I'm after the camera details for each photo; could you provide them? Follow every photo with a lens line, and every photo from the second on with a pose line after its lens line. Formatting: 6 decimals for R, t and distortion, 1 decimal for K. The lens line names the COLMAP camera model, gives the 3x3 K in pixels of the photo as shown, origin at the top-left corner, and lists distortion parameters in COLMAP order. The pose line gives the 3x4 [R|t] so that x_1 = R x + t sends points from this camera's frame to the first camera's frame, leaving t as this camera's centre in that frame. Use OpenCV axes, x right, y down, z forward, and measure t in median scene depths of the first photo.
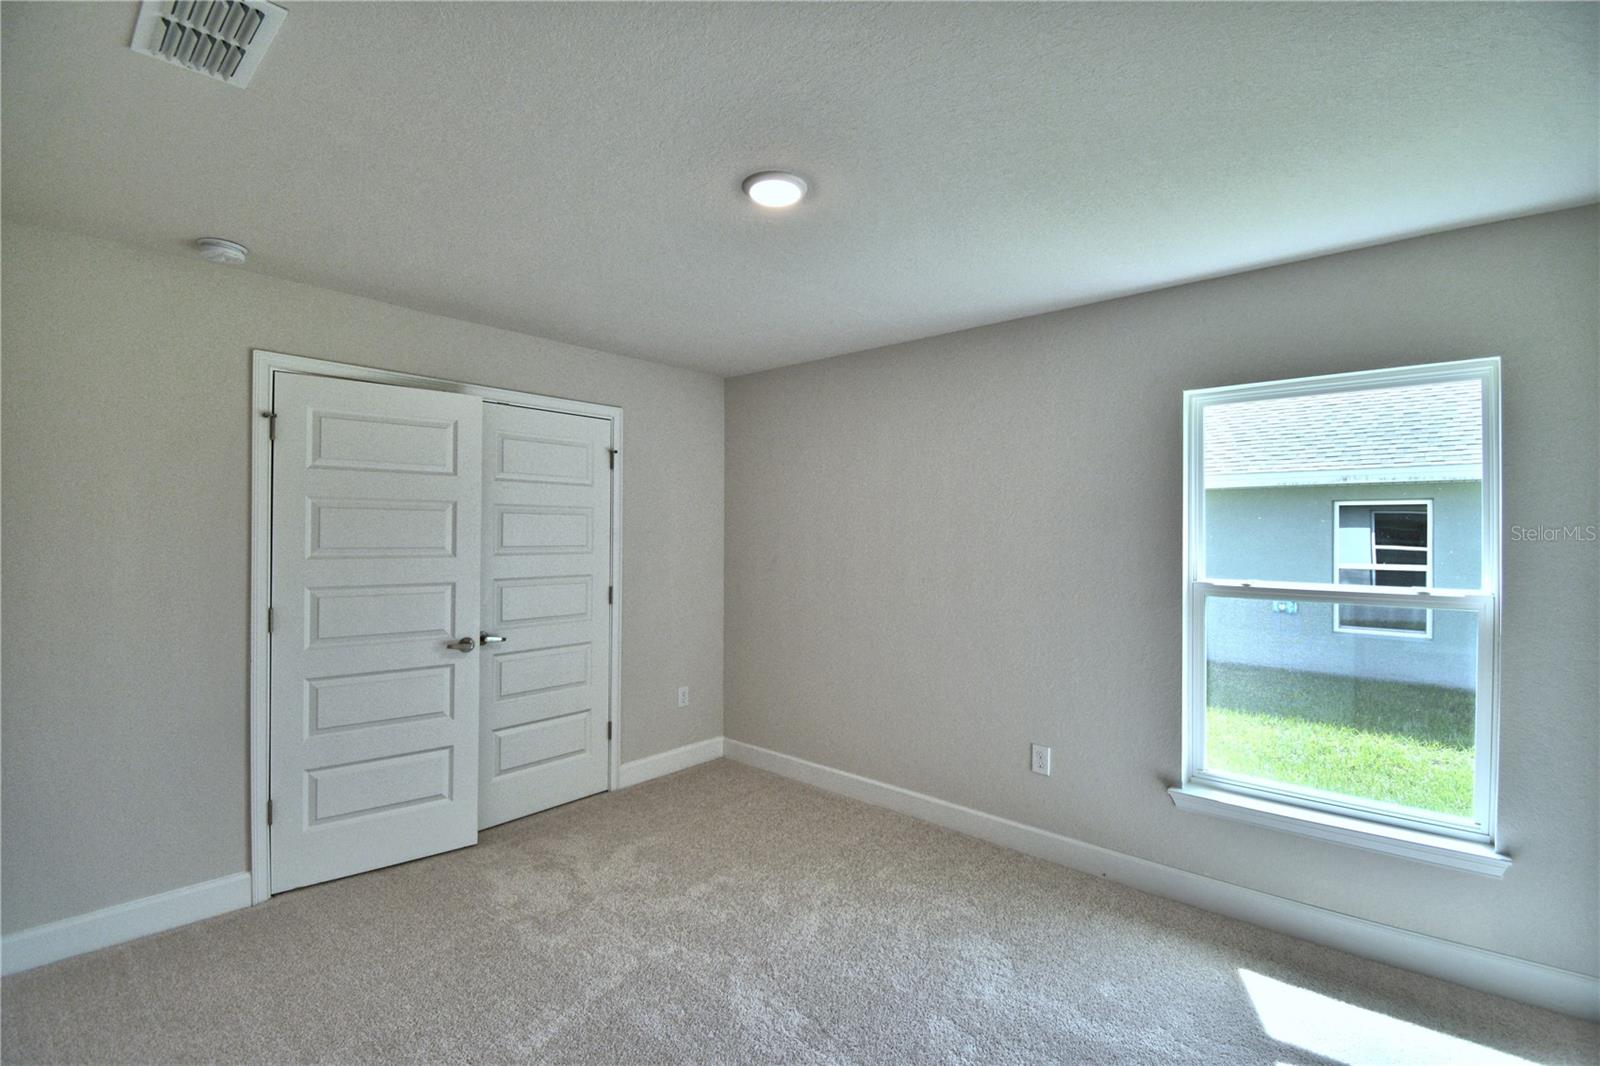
lens RADIAL K [[708.7, 0, 783.0], [0, 708.7, 537.4], [0, 0, 1]] dist [0.008713, -0.013281]
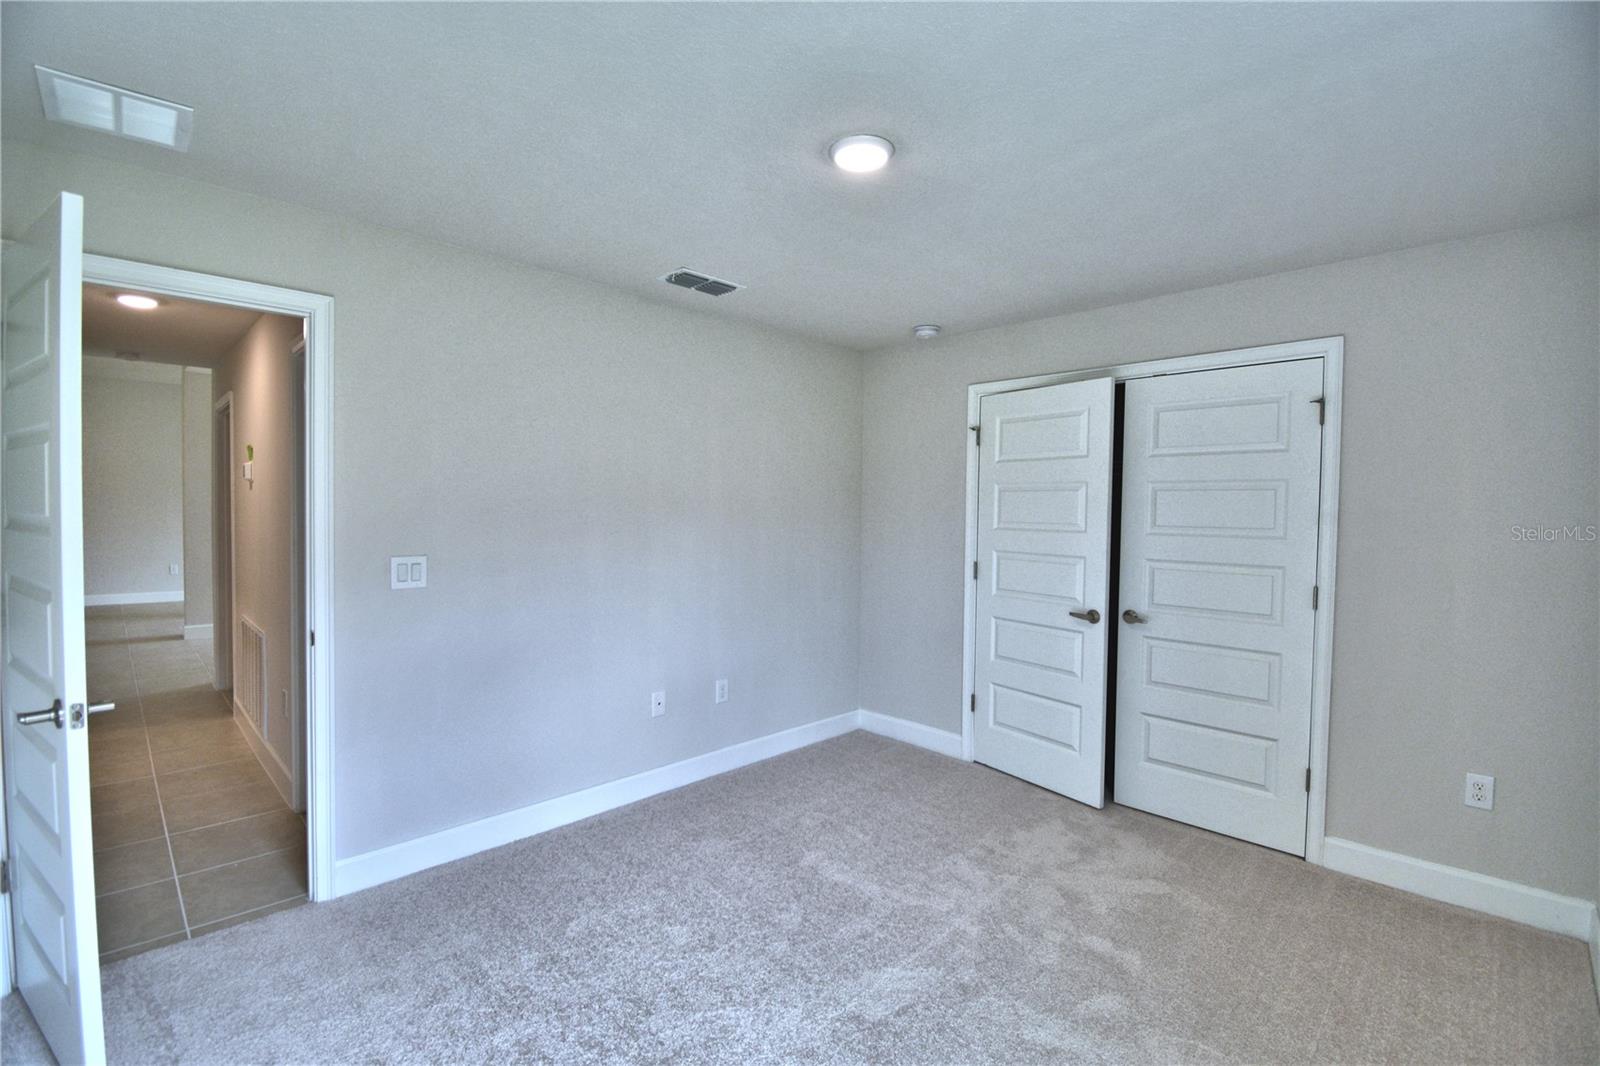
lens RADIAL K [[708.7, 0, 799.1], [0, 708.7, 531.5], [0, 0, 1]] dist [0.008713, -0.013281]
pose [[-0.059450, 0.027811, -0.997844, 0.662710], [-0.018162, 0.999416, 0.028937, 0.002011], [0.998066, 0.019843, -0.058911, 0.650386]]
